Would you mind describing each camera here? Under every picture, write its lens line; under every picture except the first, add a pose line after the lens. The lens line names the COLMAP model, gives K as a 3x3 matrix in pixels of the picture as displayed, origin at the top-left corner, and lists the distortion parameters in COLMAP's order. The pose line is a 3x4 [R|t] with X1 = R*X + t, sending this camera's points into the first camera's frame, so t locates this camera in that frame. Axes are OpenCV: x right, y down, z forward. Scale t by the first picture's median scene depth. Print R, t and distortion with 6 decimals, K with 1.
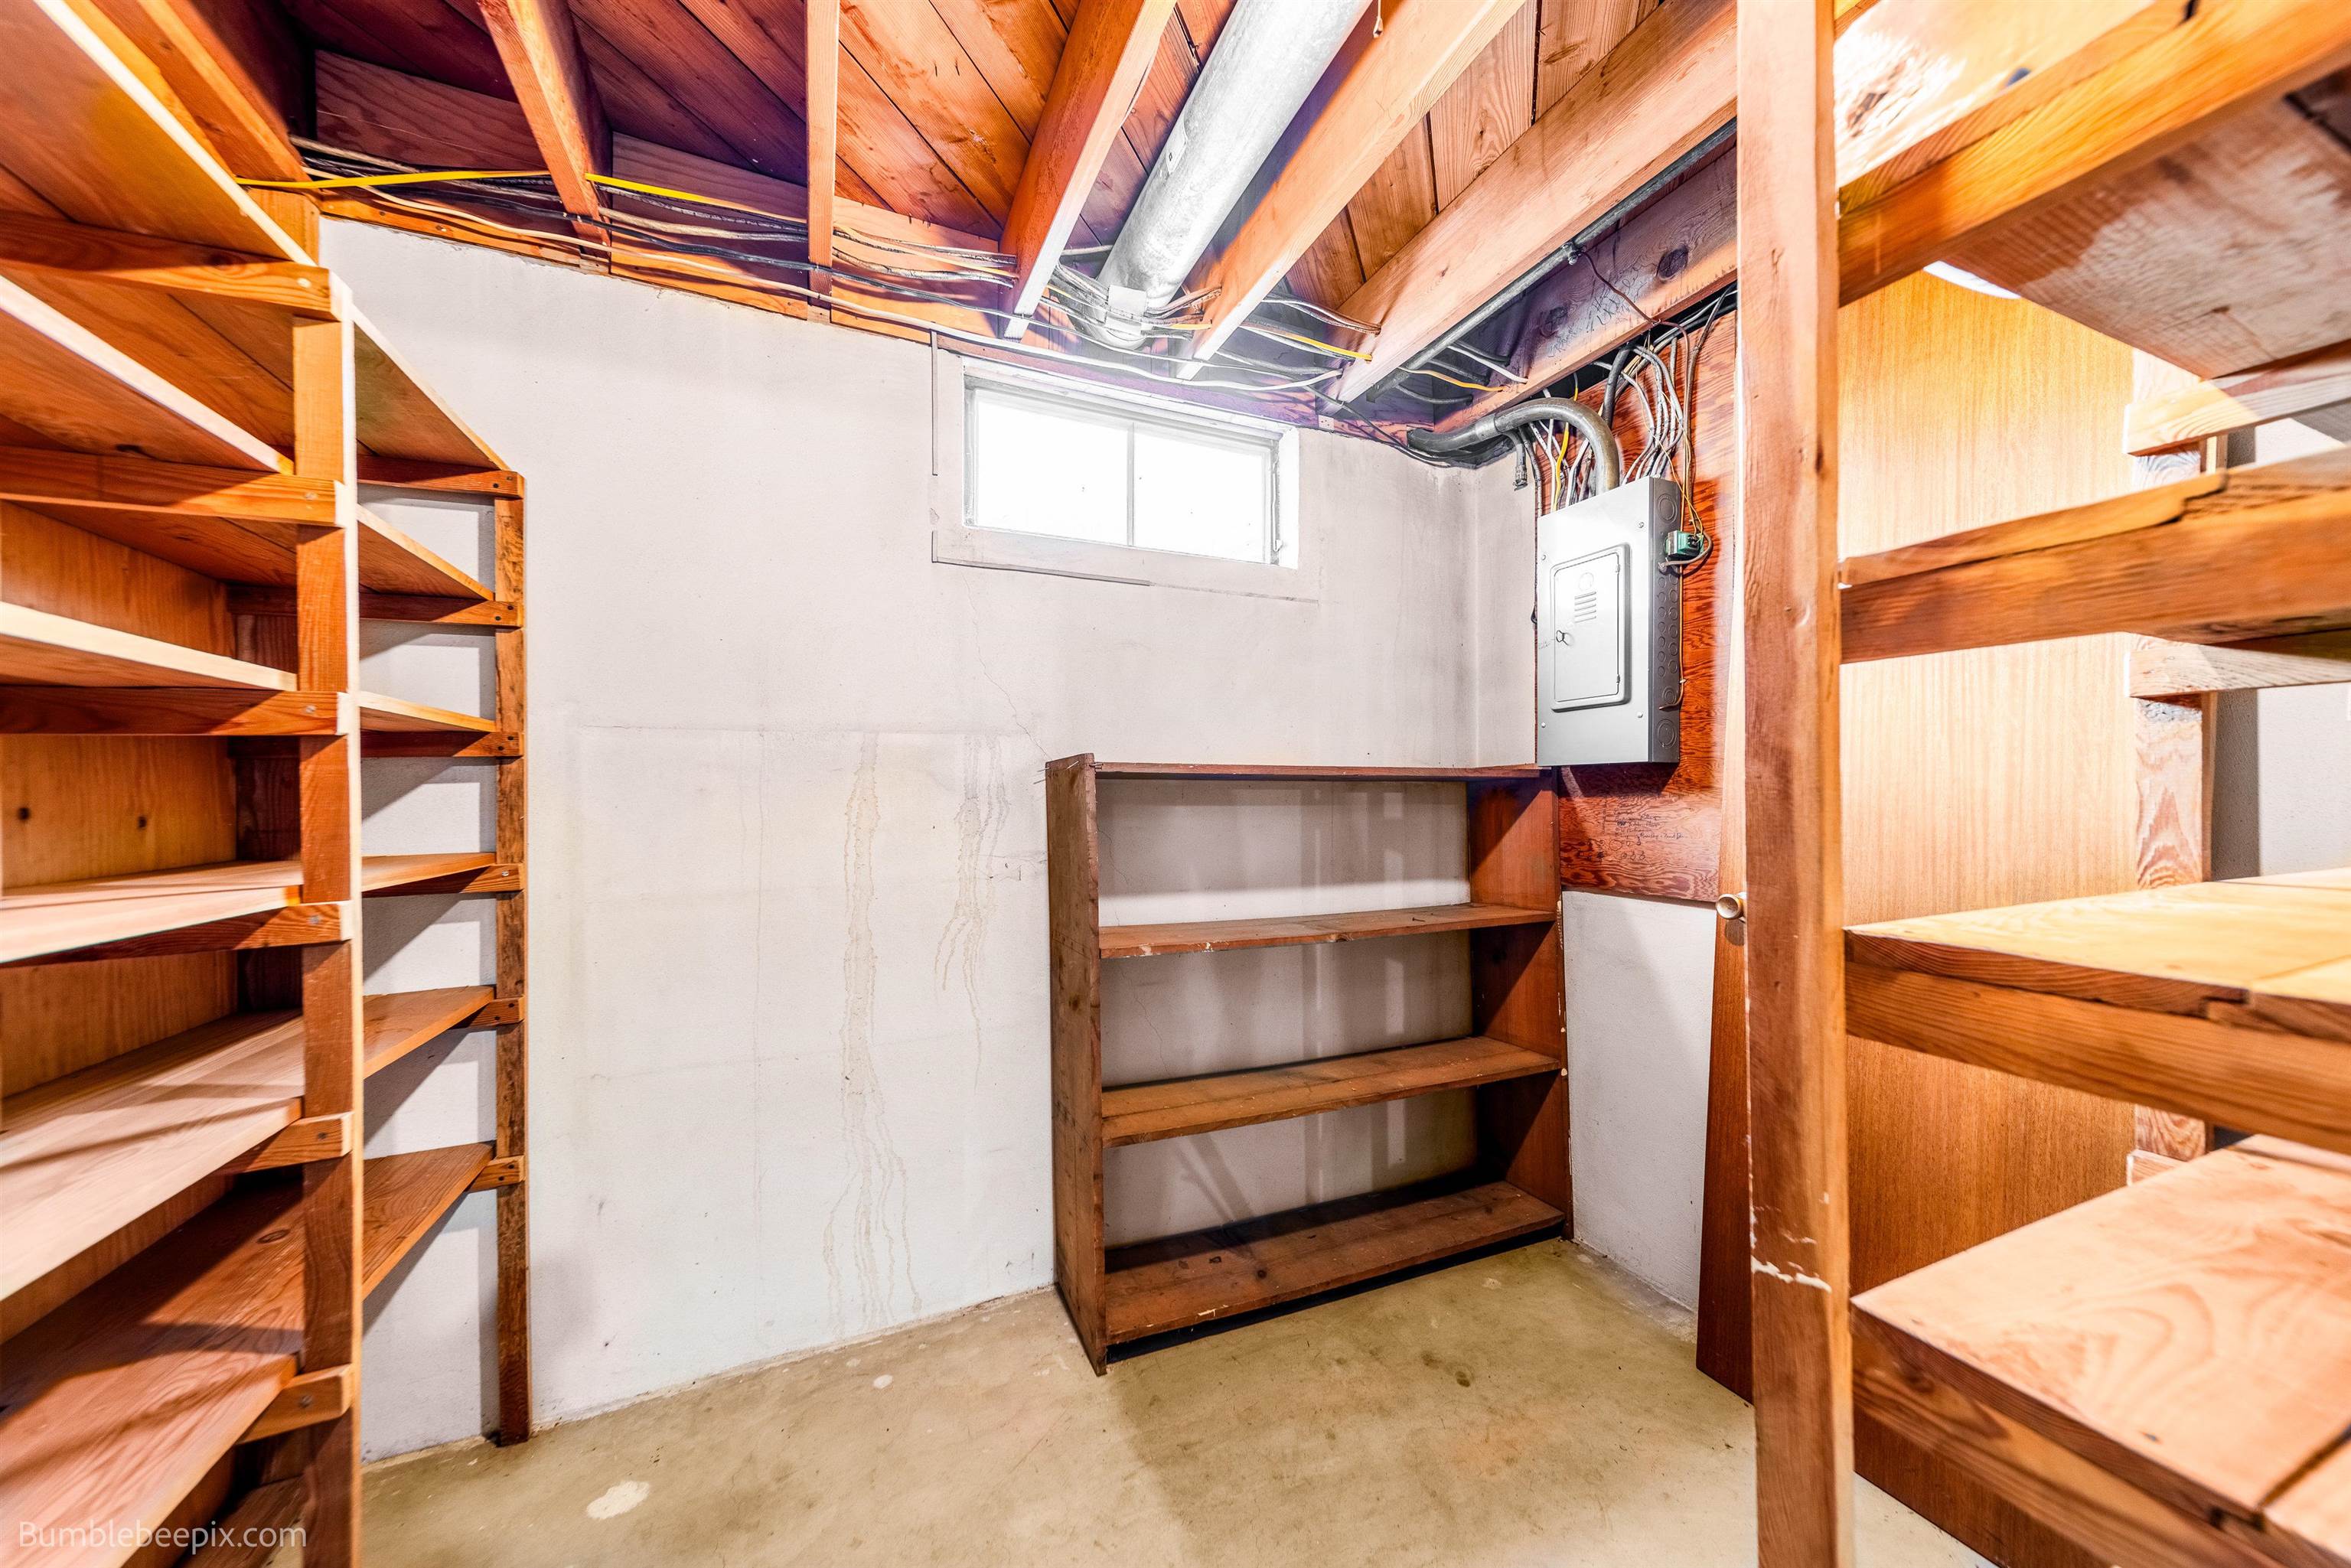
lens RADIAL K [[821.9, 0, 1172.4], [0, 821.9, 795.7], [0, 0, 1]] dist [0.005461, 0.000328]
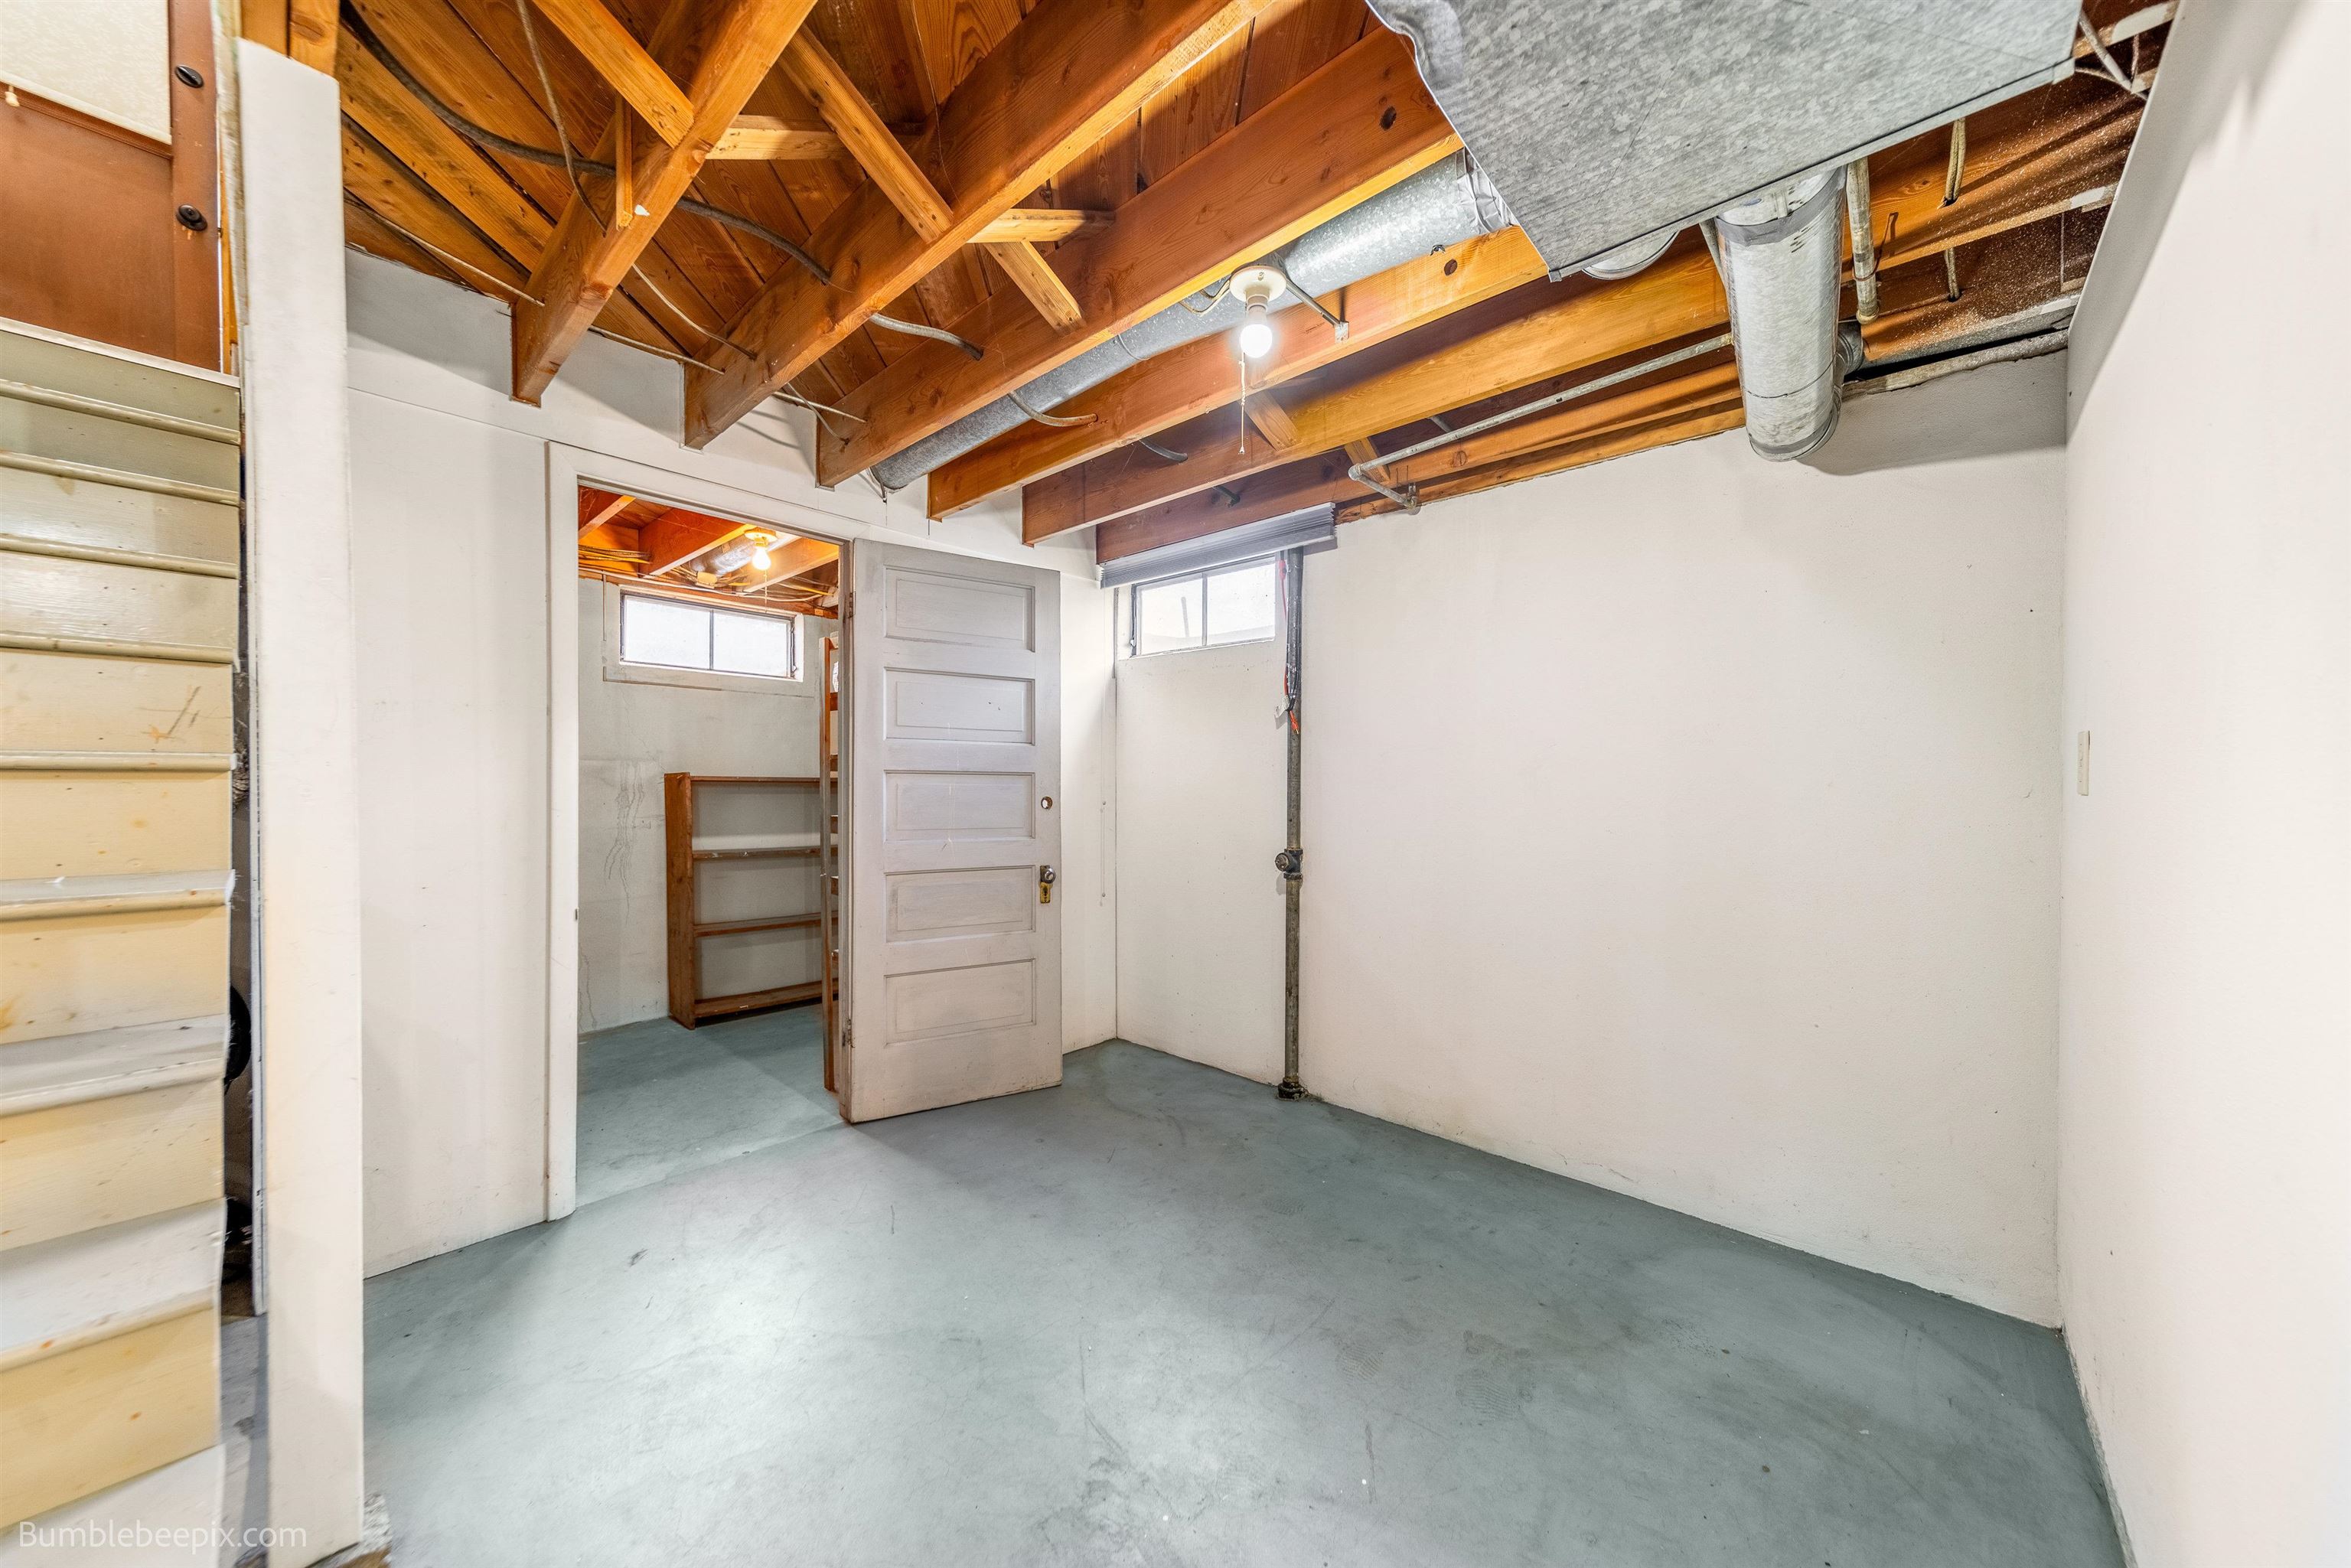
lens RADIAL K [[821.9, 0, 1179.9], [0, 821.9, 792.1], [0, 0, 1]] dist [0.005461, 0.000328]
pose [[0.906191, 0.003167, 0.422857, 0.162840], [-0.007387, 0.999938, 0.008343, -0.021672], [-0.422804, -0.010684, 0.906158, -1.572201]]
